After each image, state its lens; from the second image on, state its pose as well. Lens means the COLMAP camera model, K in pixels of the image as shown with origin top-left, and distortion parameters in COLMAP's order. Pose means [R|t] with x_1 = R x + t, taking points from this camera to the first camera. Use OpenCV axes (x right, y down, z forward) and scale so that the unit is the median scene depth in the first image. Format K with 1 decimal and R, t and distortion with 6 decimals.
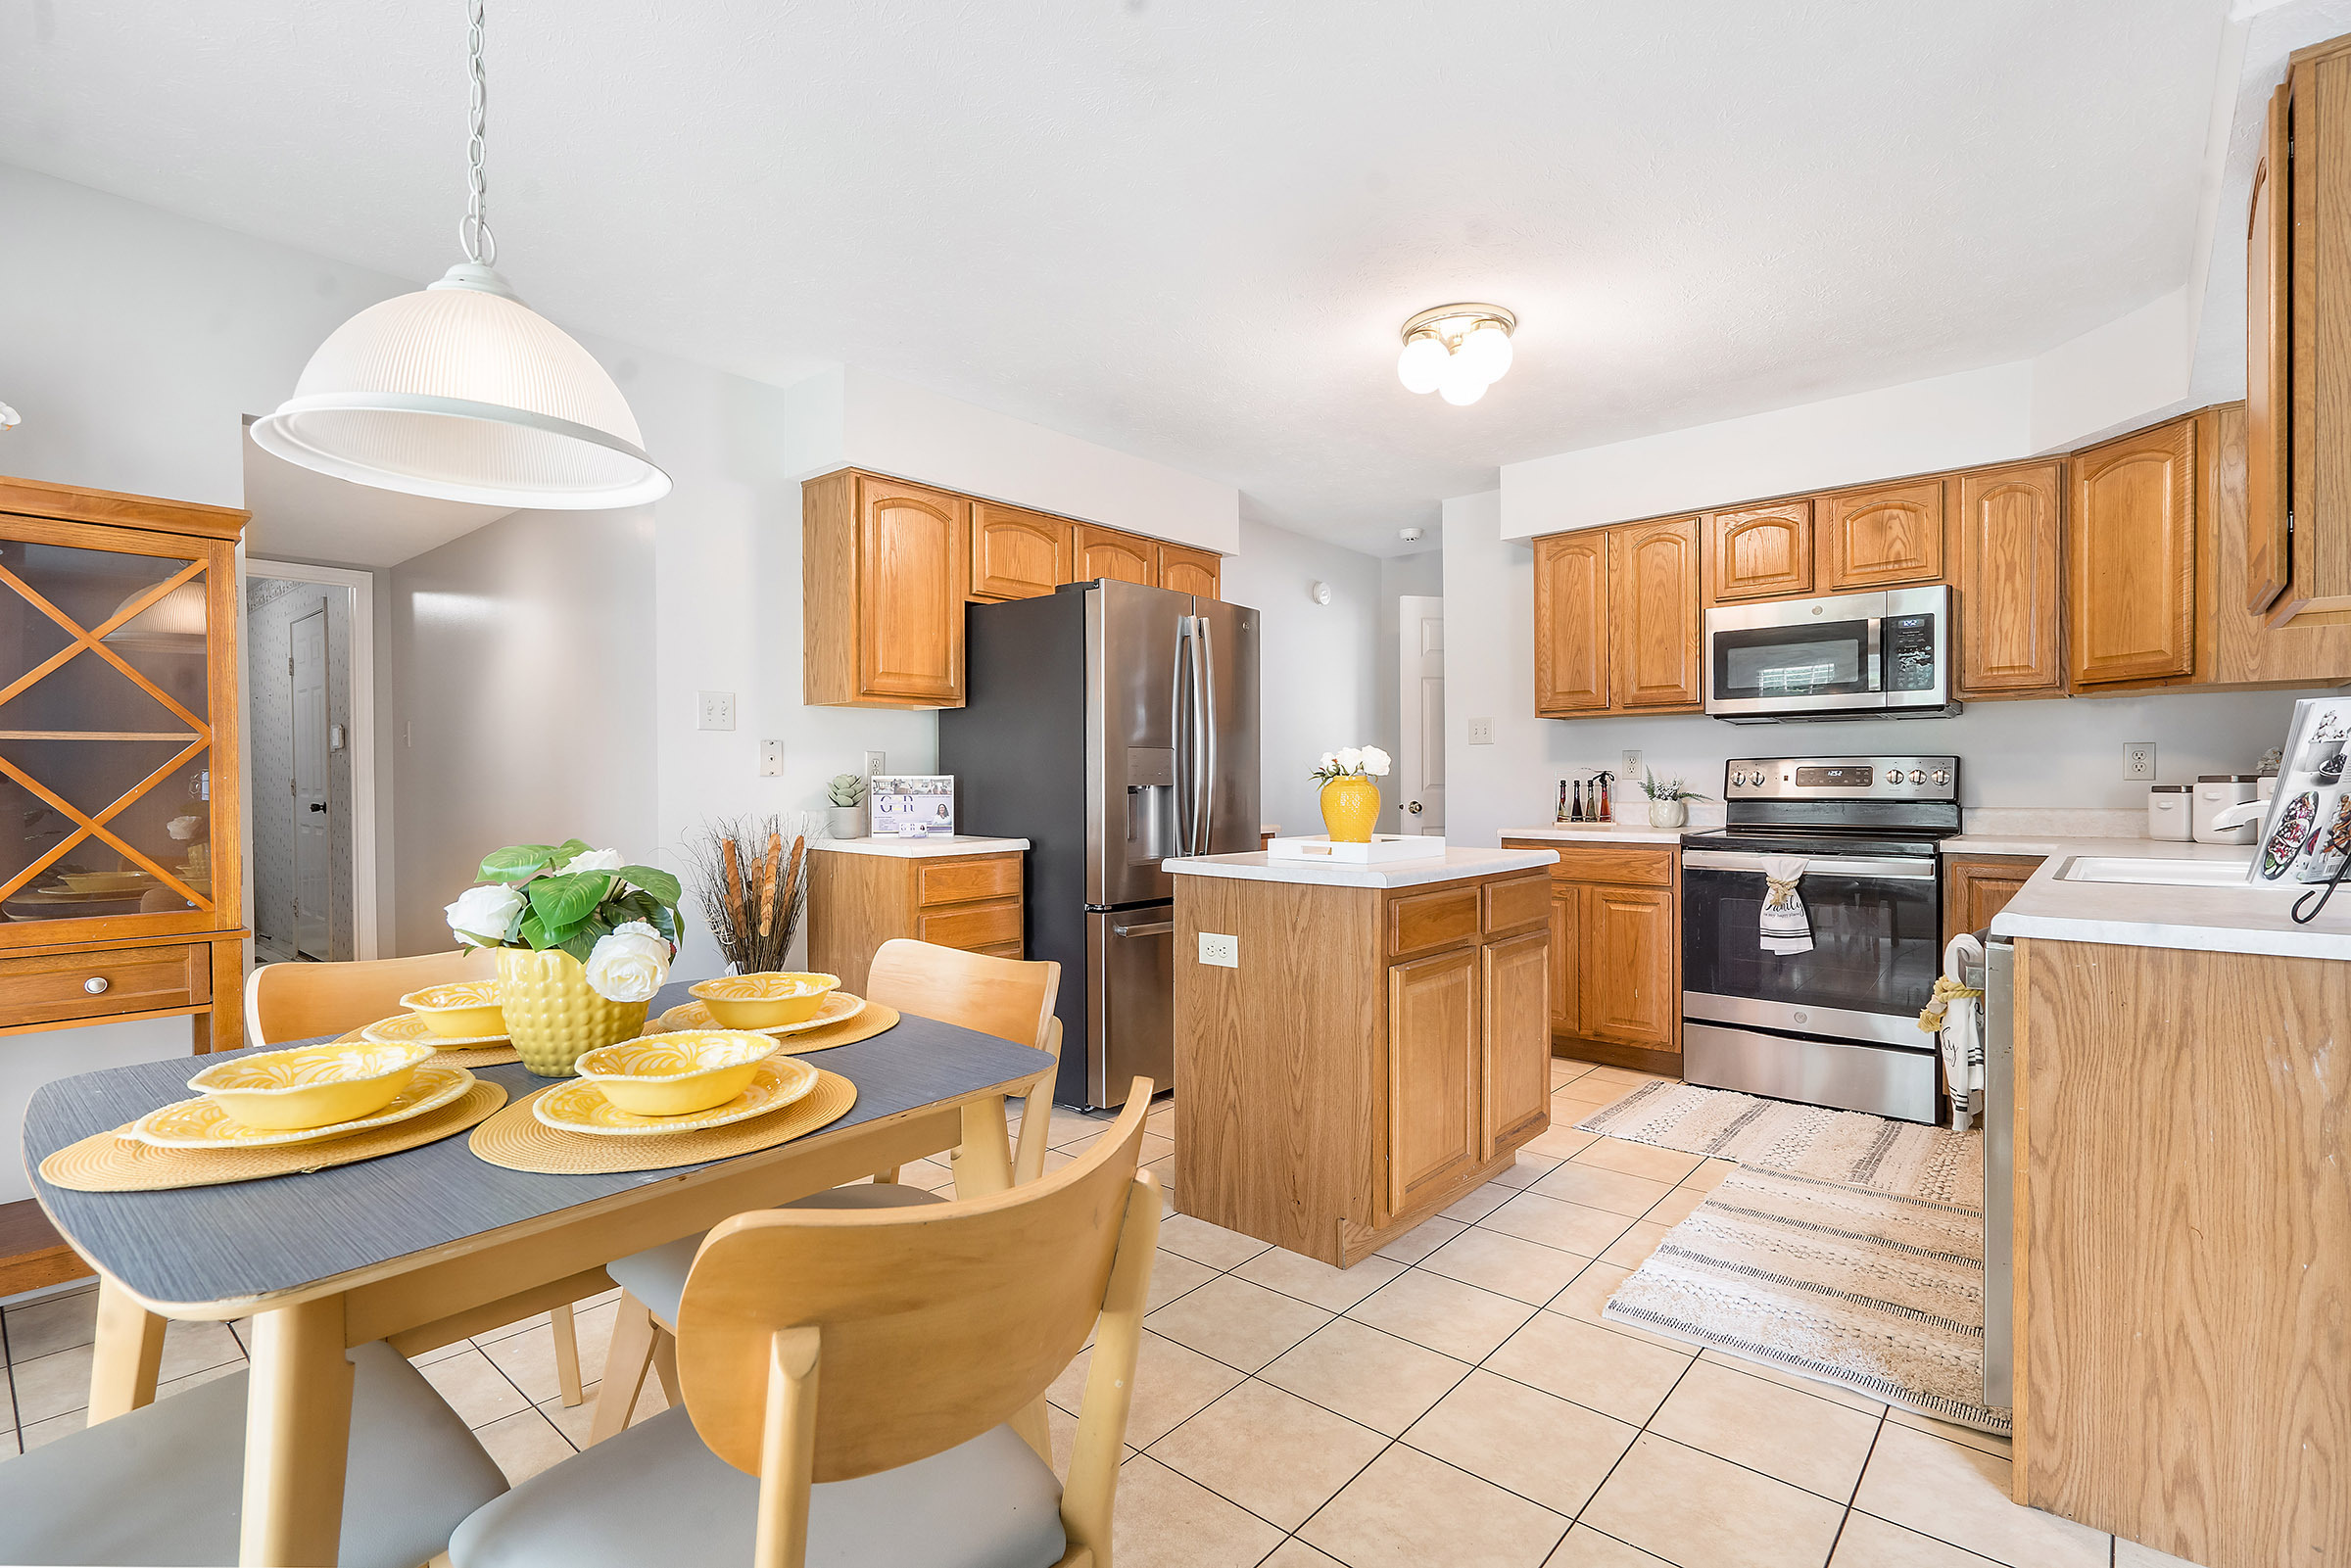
lens RADIAL K [[1084.8, 0, 1176.0], [0, 1084.8, 790.3], [0, 0, 1]] dist [-0.003054, 0.002918]
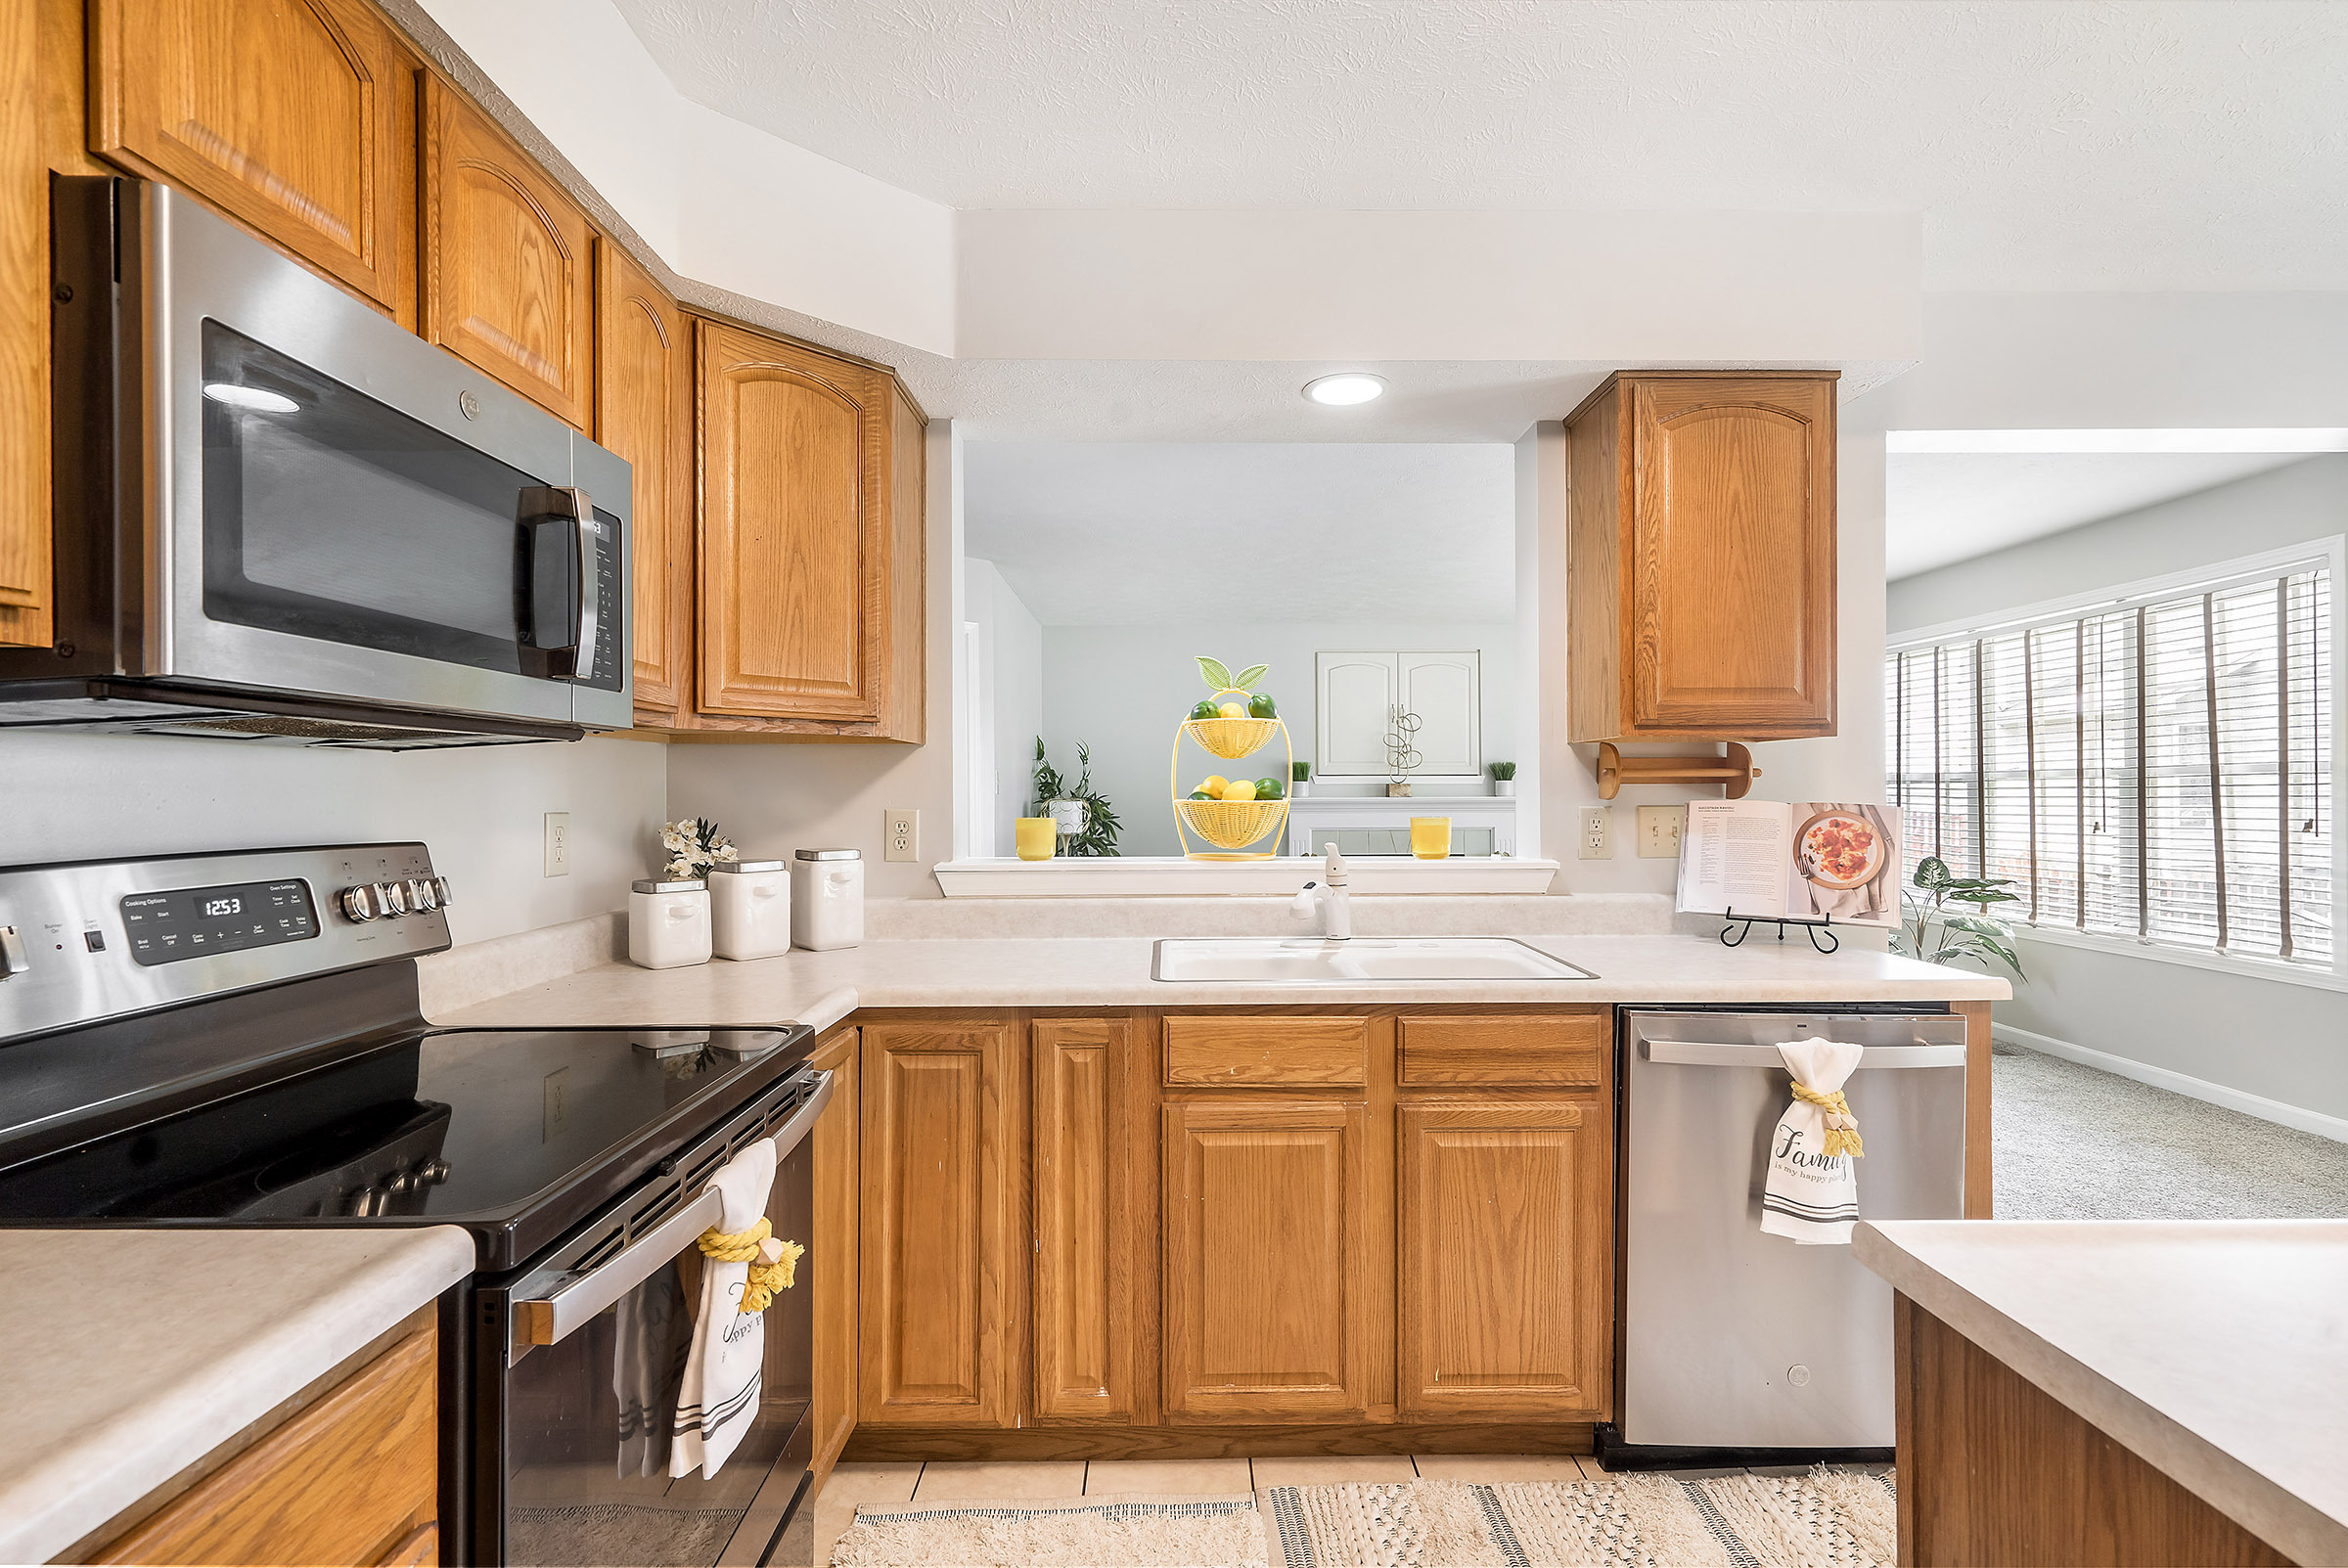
lens RADIAL K [[1083.4, 0, 1184.9], [0, 1083.4, 793.8], [0, 0, 1]] dist [-0.003054, 0.002918]
pose [[-0.665221, 0.006905, 0.746615, 0.217977], [0.017363, 0.999830, 0.006223, -0.050679], [-0.746445, 0.017104, -0.665228, 1.119995]]
